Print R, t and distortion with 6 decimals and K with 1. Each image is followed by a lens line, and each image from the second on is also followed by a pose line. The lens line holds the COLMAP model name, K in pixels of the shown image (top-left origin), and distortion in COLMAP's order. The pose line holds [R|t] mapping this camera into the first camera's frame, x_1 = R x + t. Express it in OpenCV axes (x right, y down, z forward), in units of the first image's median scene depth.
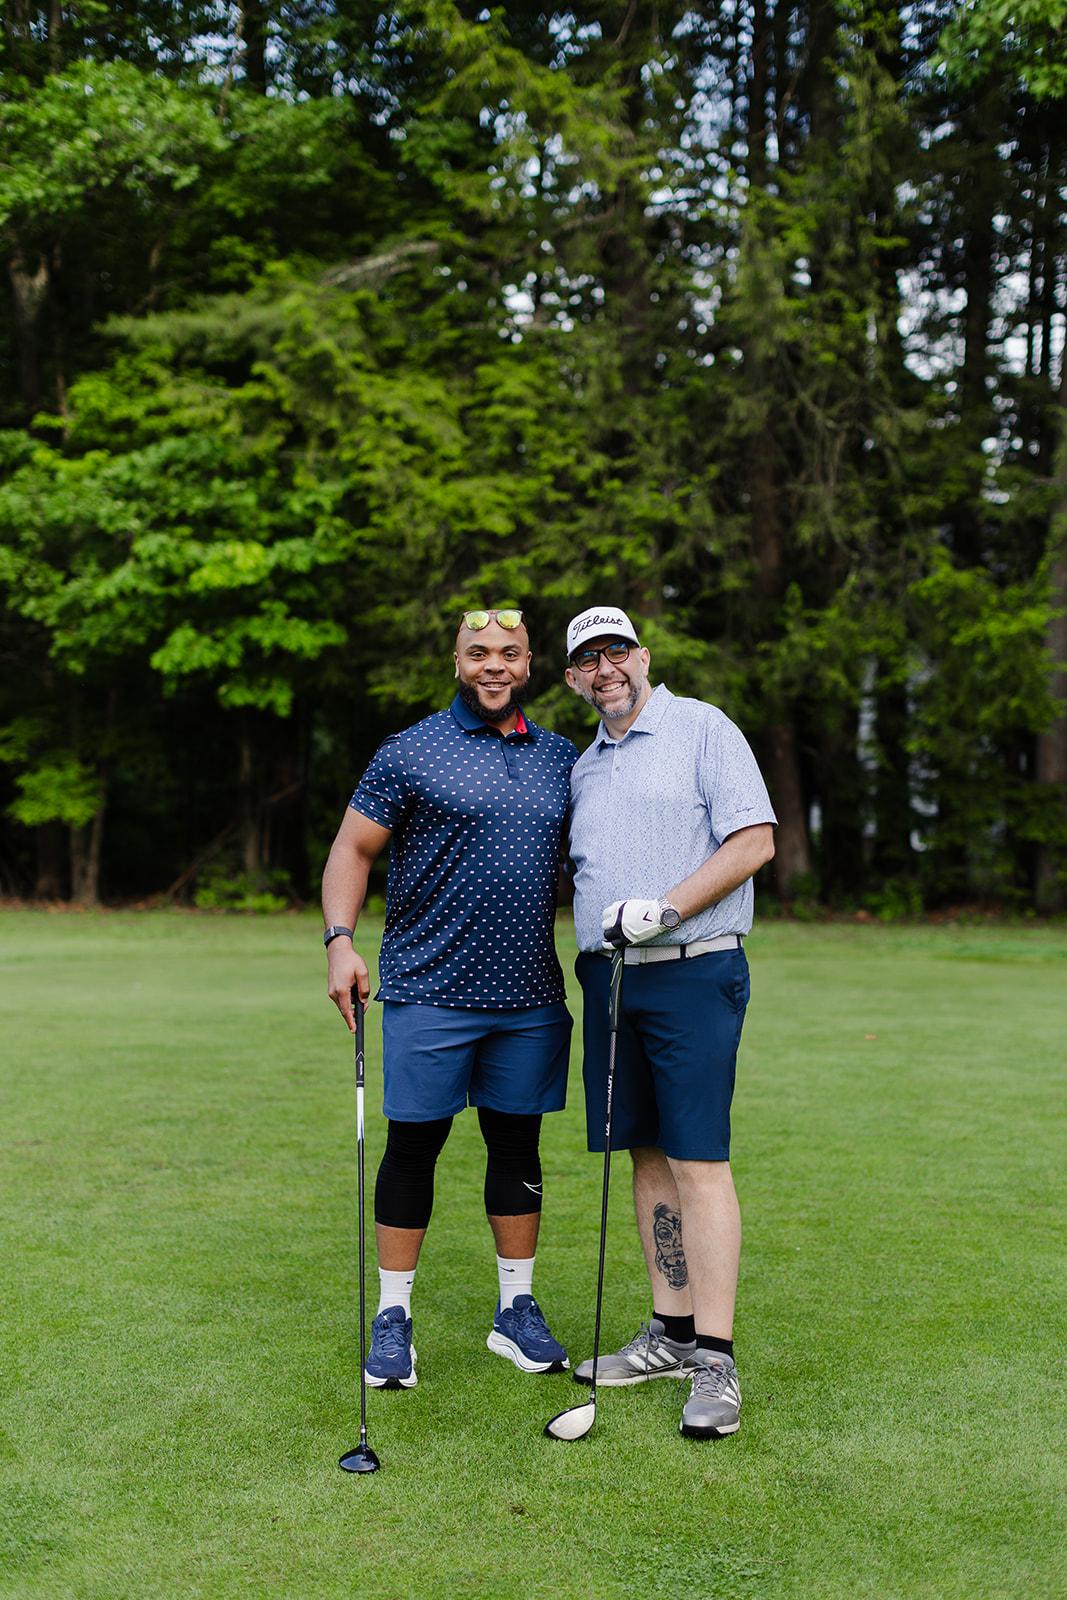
lens RADIAL K [[2377.6, 0, 522.8], [0, 2377.6, 805.8], [0, 0, 1]] dist [0.068914, -0.068524]
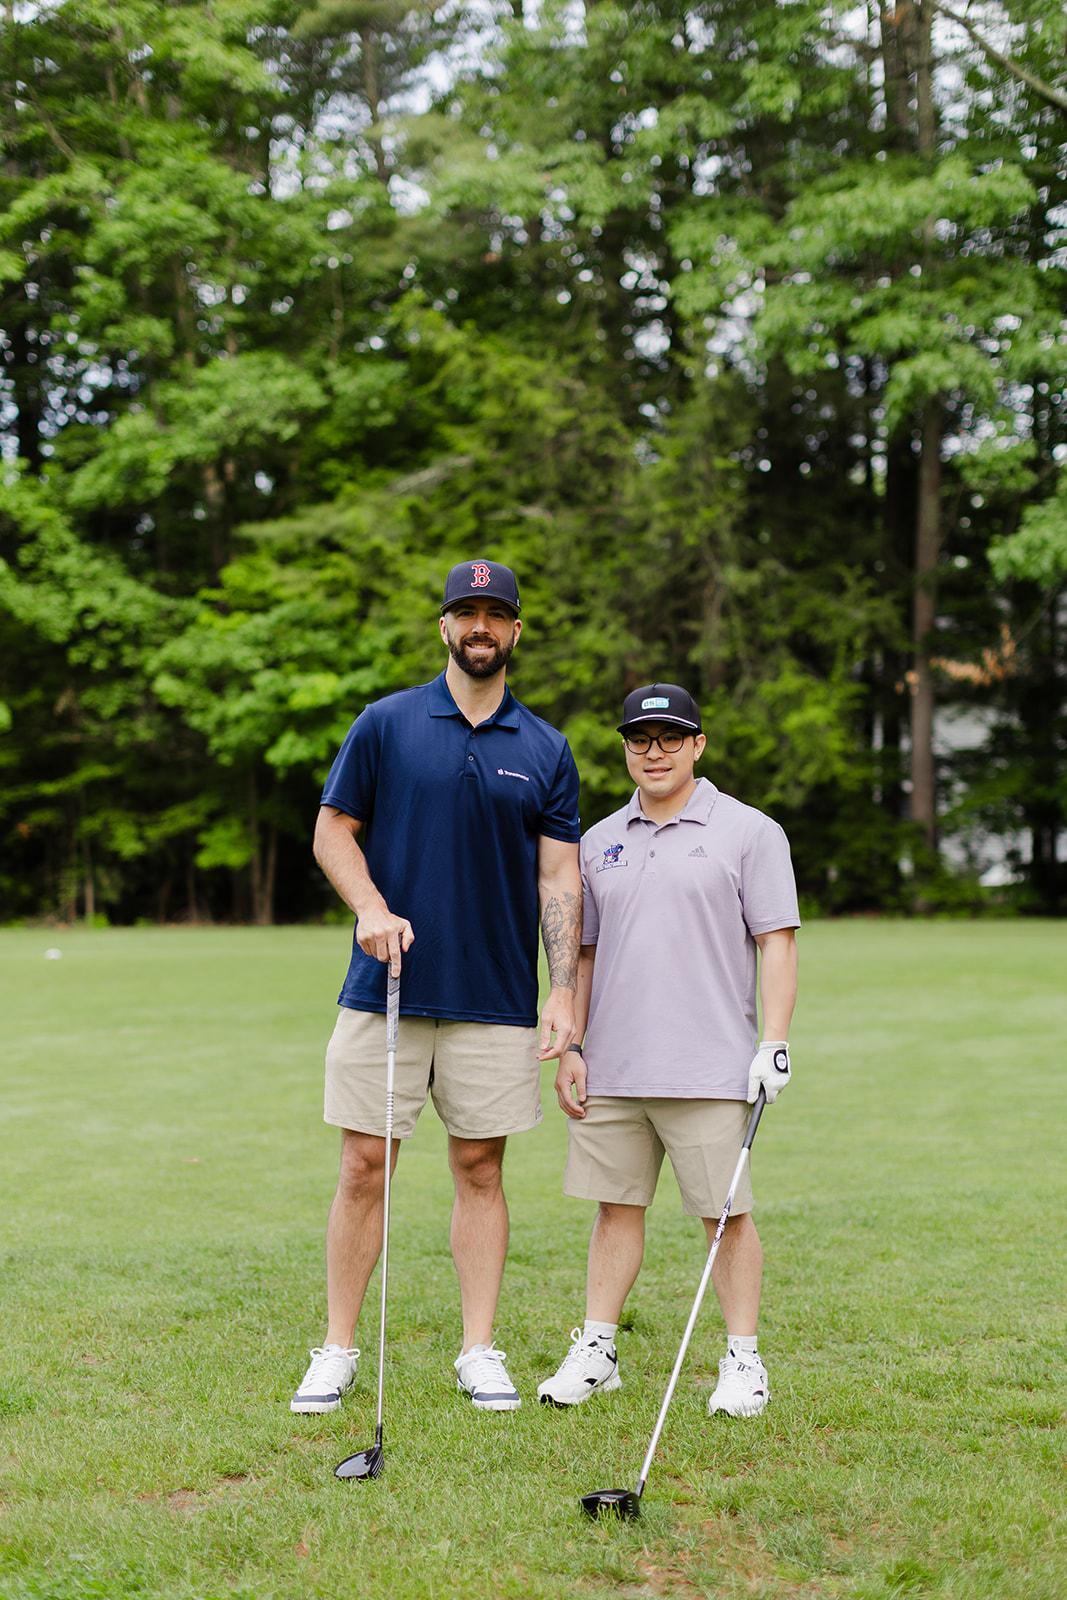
lens RADIAL K [[2377.6, 0, 522.8], [0, 2377.6, 805.8], [0, 0, 1]] dist [0.068914, -0.068524]
pose [[0.987432, -0.025178, -0.156026, 0.231860], [0.021448, 0.999444, -0.025540, 0.012340], [0.156582, 0.021872, 0.987423, -0.444694]]
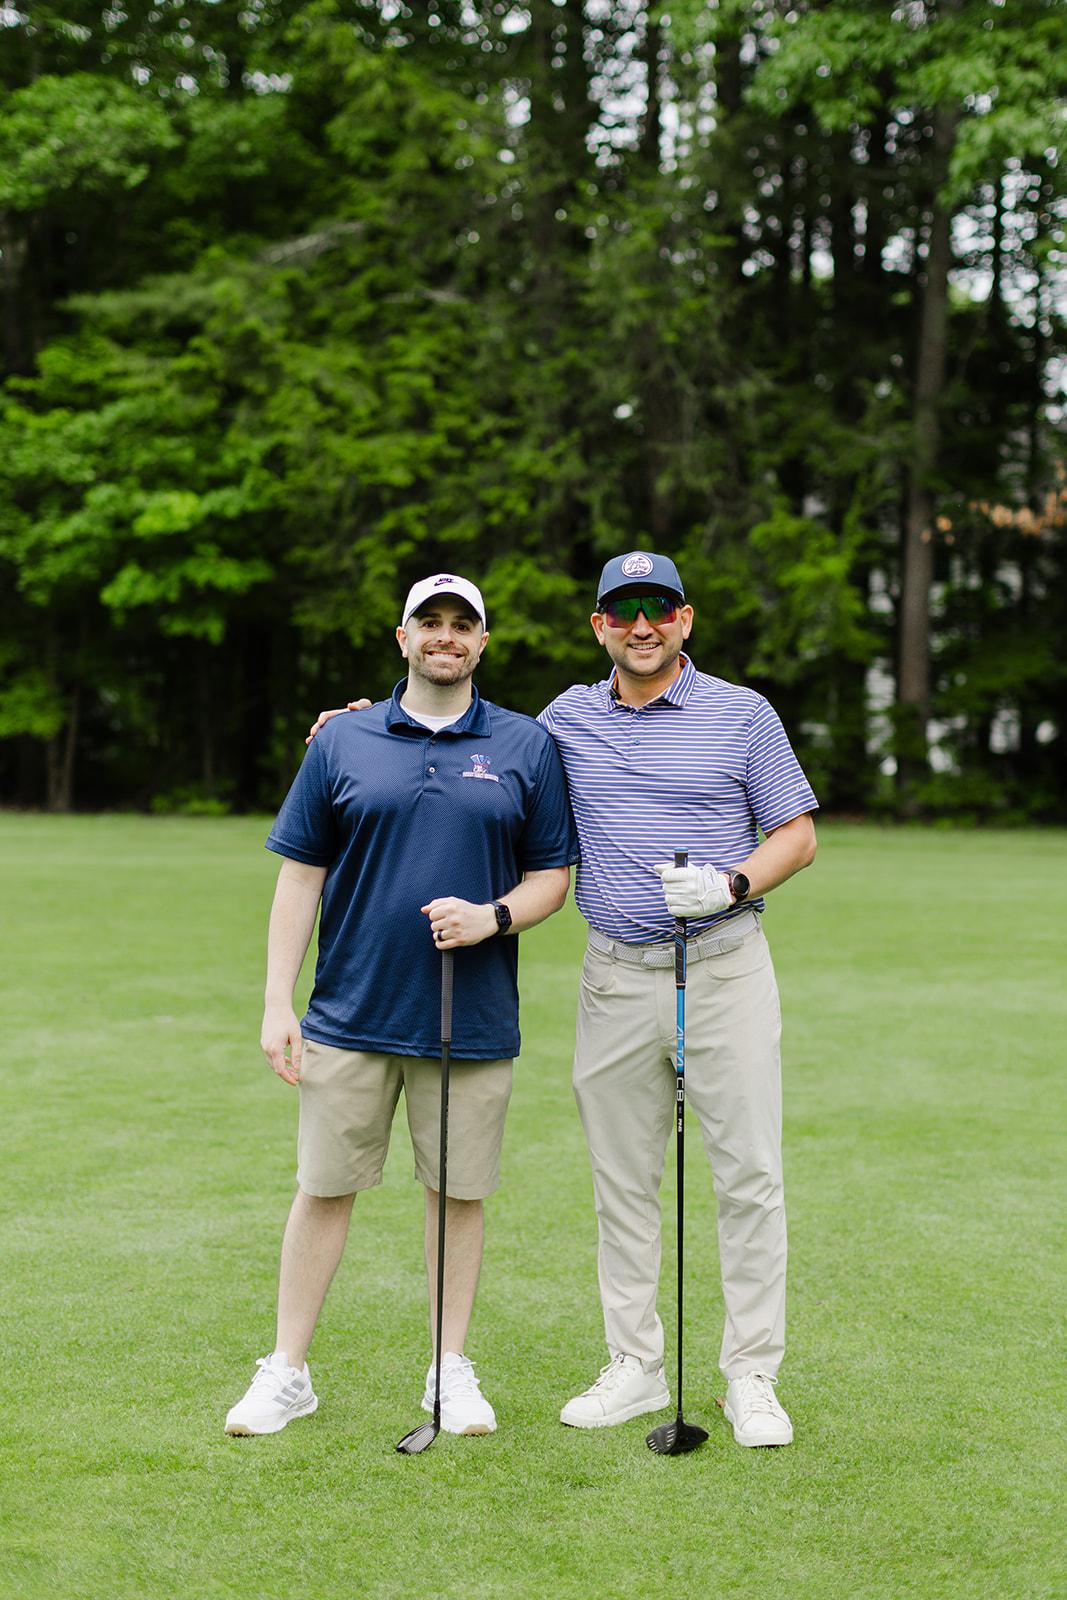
lens RADIAL K [[2659.8, 0, 537.2], [0, 2659.8, 748.6], [0, 0, 1]] dist [0.015529, 0.004926]
pose [[0.999331, 0.005895, -0.036092, 0.101531], [-0.005583, 0.999946, 0.008740, 0.001598], [0.036142, -0.008533, 0.999310, -0.282333]]
